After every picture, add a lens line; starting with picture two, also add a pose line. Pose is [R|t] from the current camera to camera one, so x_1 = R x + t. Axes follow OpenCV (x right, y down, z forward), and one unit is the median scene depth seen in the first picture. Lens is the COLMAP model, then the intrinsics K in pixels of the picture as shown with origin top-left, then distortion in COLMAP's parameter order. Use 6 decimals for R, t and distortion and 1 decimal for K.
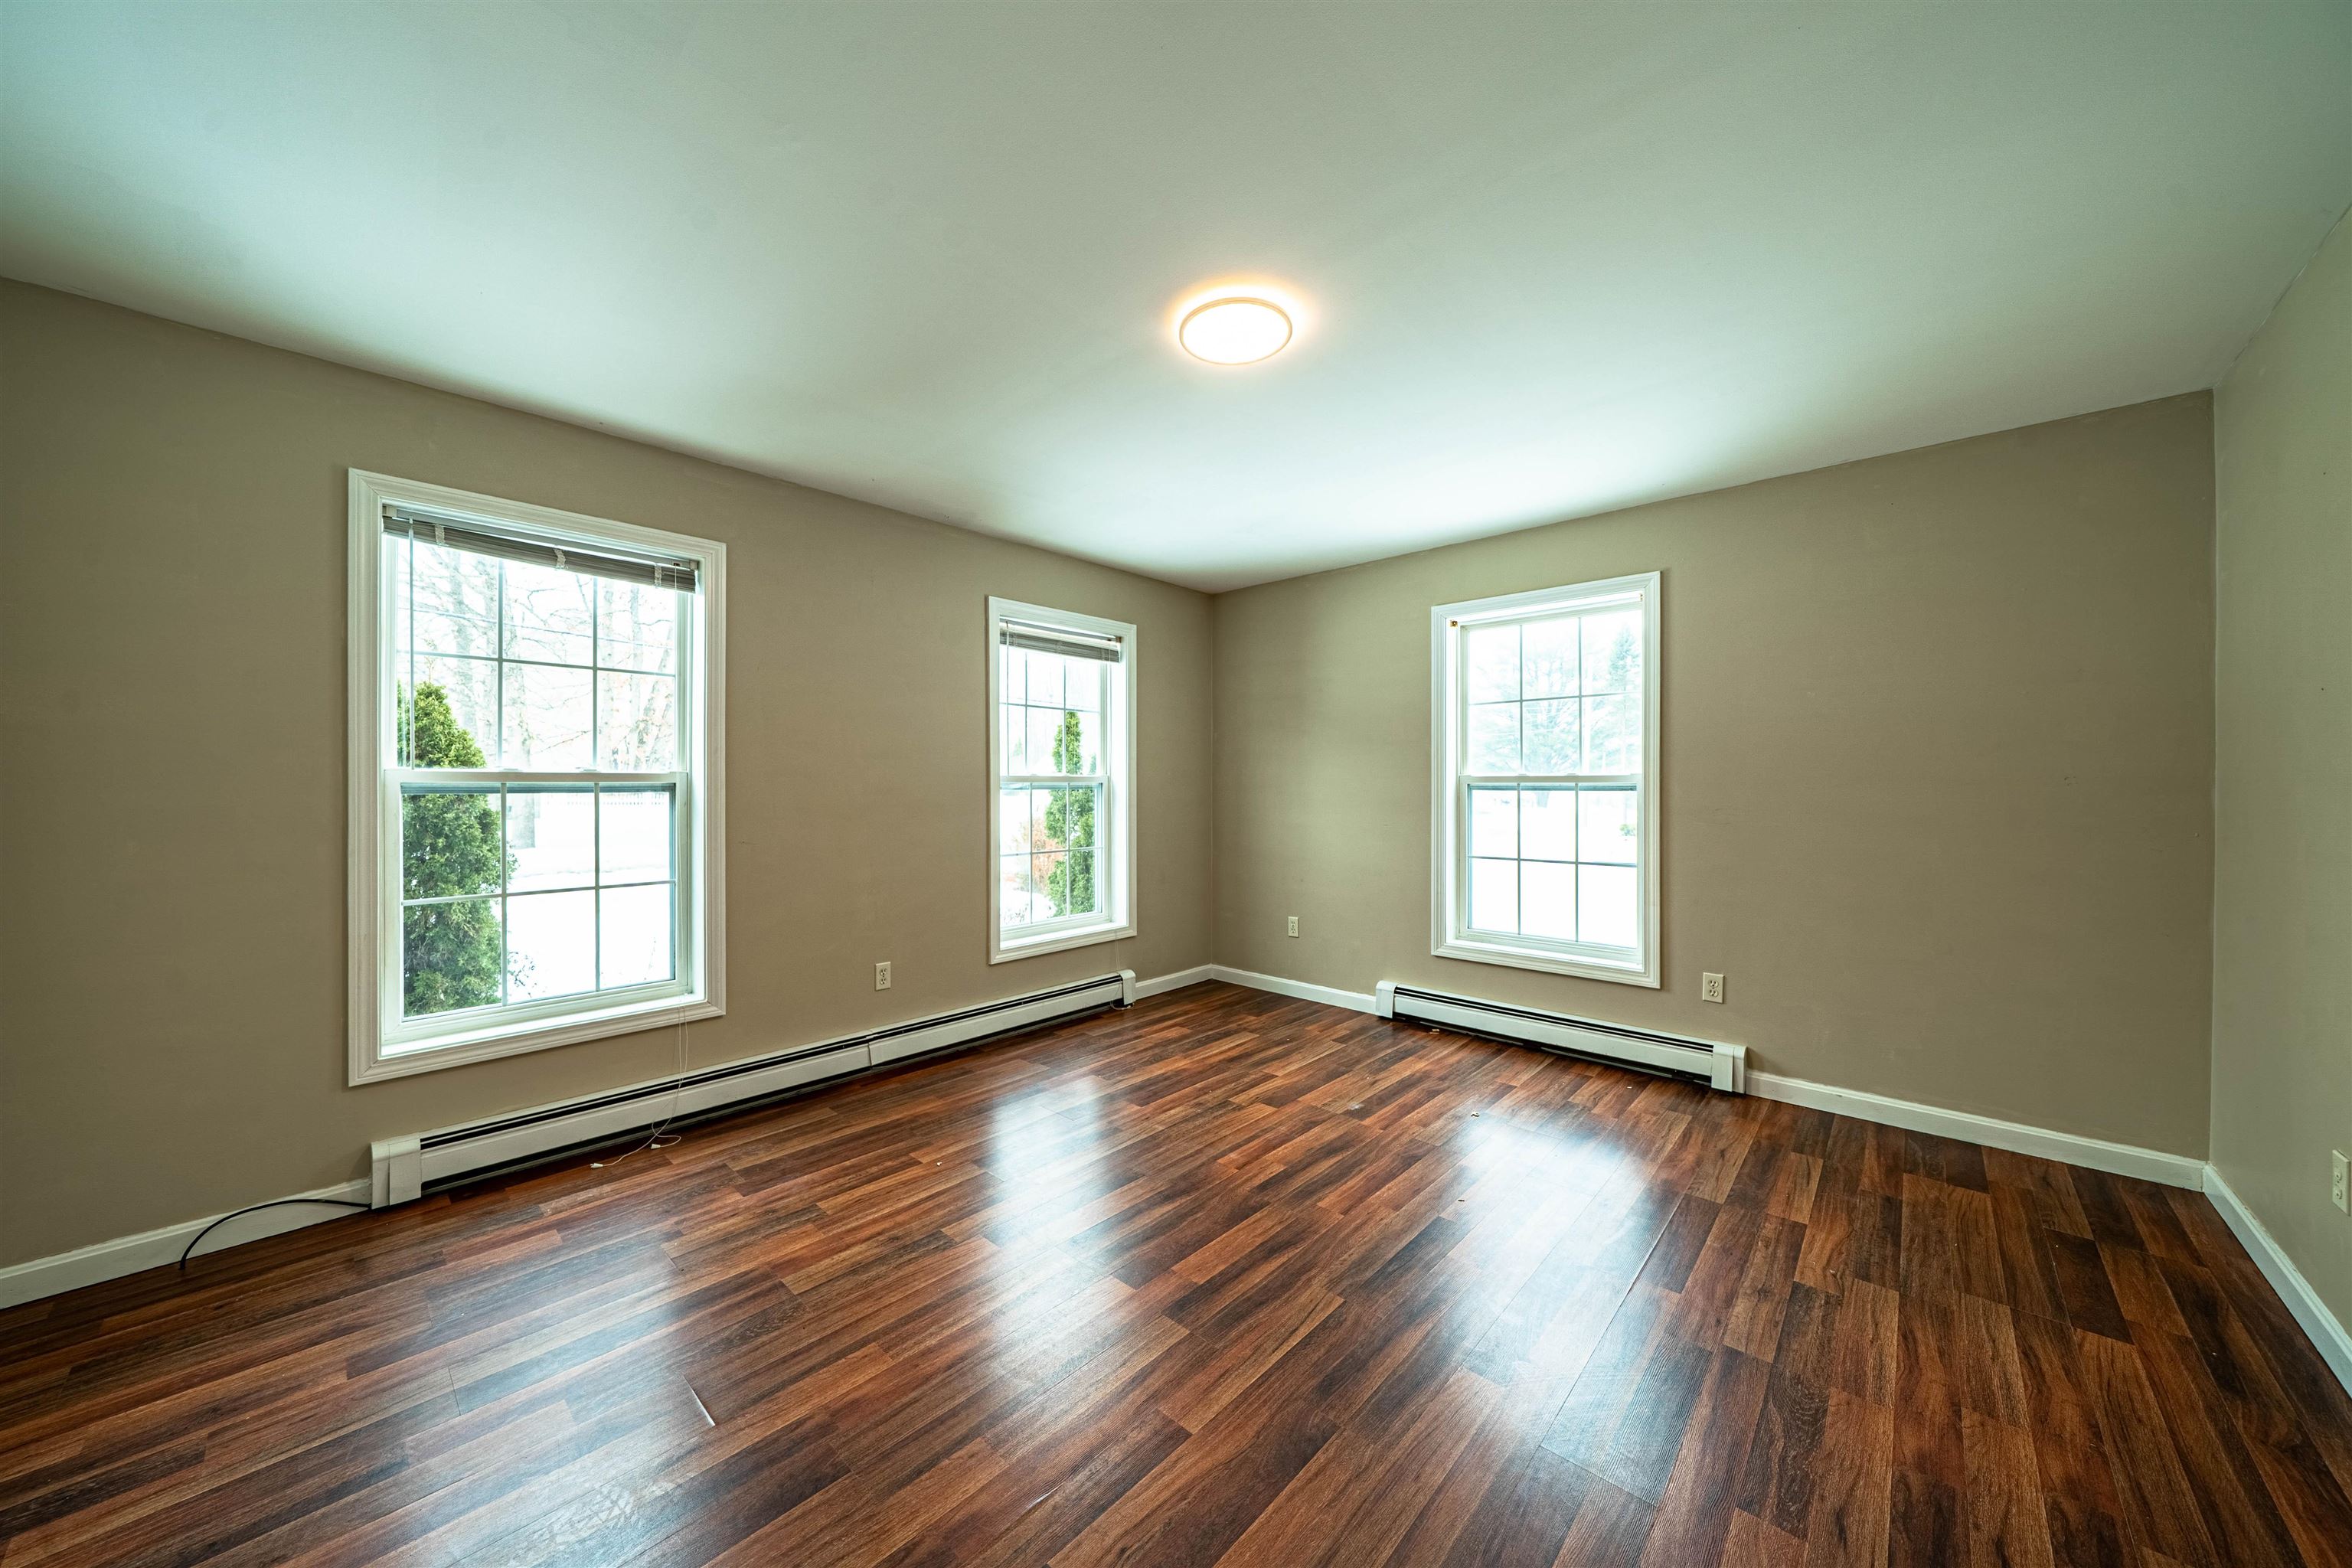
lens RADIAL K [[767.7, 0, 1166.5], [0, 767.7, 797.9], [0, 0, 1]] dist [-0.004625, 0.000007]
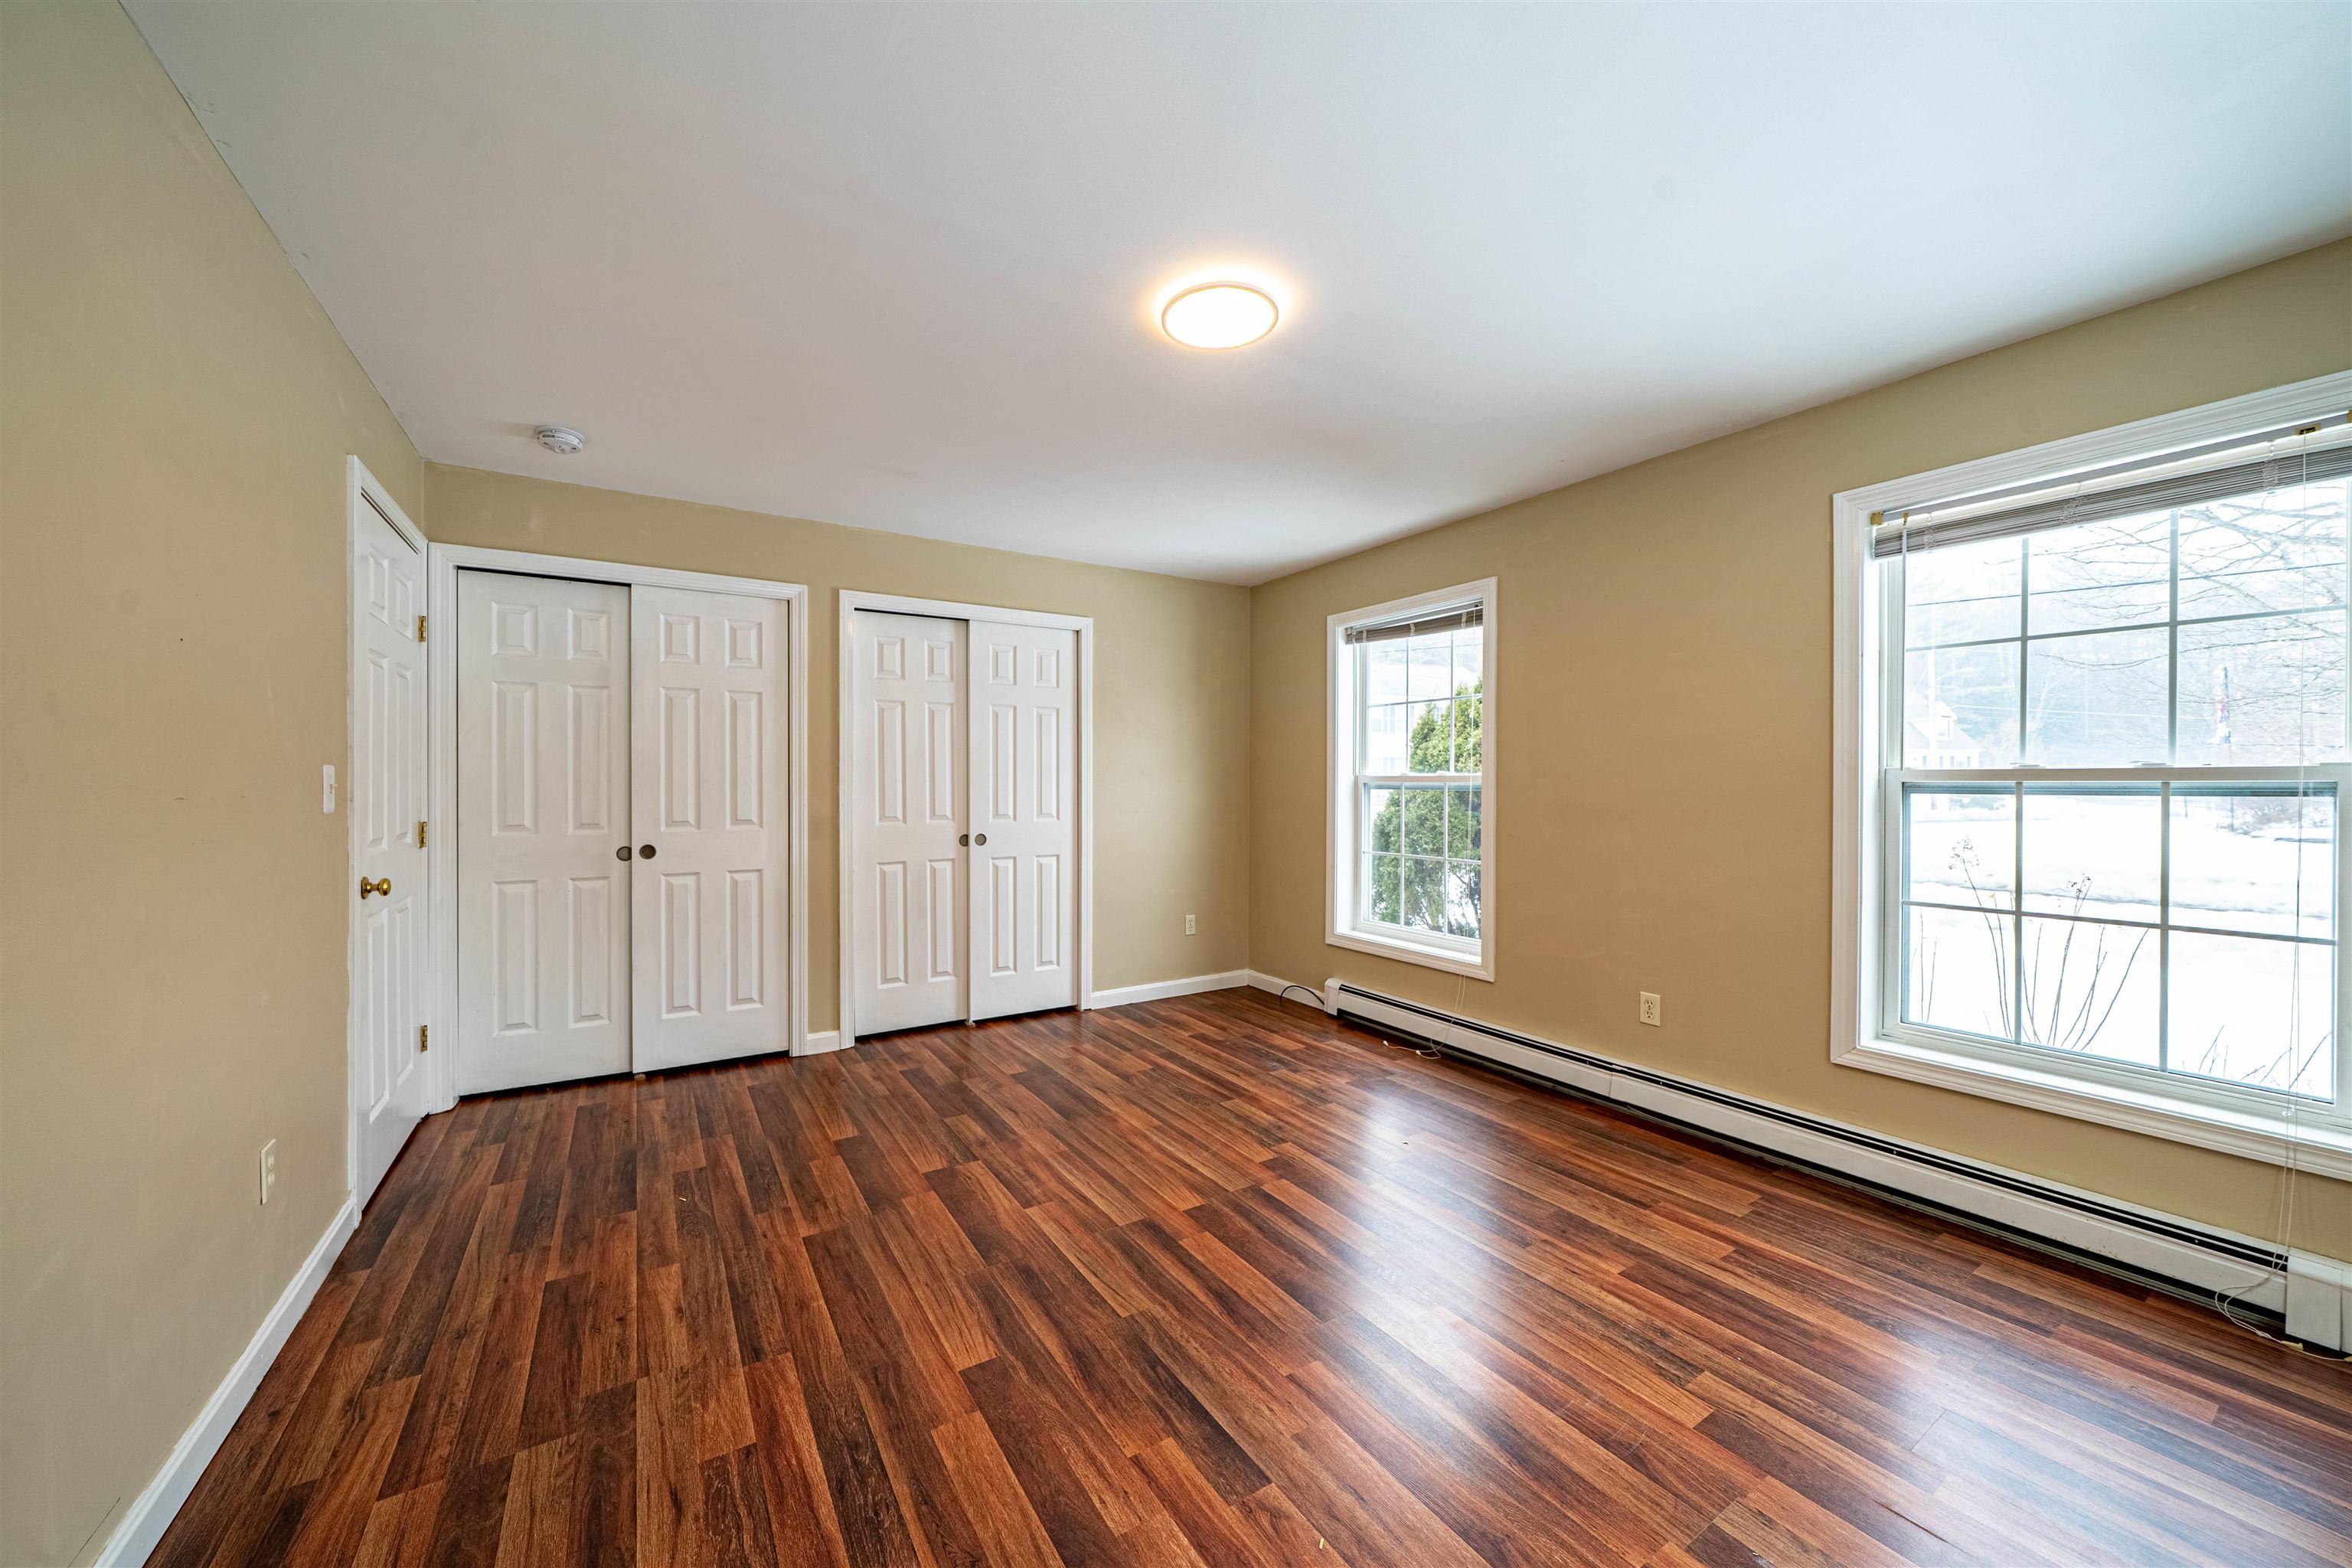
lens RADIAL K [[841.3, 0, 1159.9], [0, 841.3, 789.8], [0, 0, 1]] dist [0.006816, -0.000155]
pose [[-0.231151, 0.007186, -0.972891, 0.816275], [-0.018173, 0.999766, 0.011702, -0.014700], [0.972748, 0.020386, -0.230966, 0.833410]]
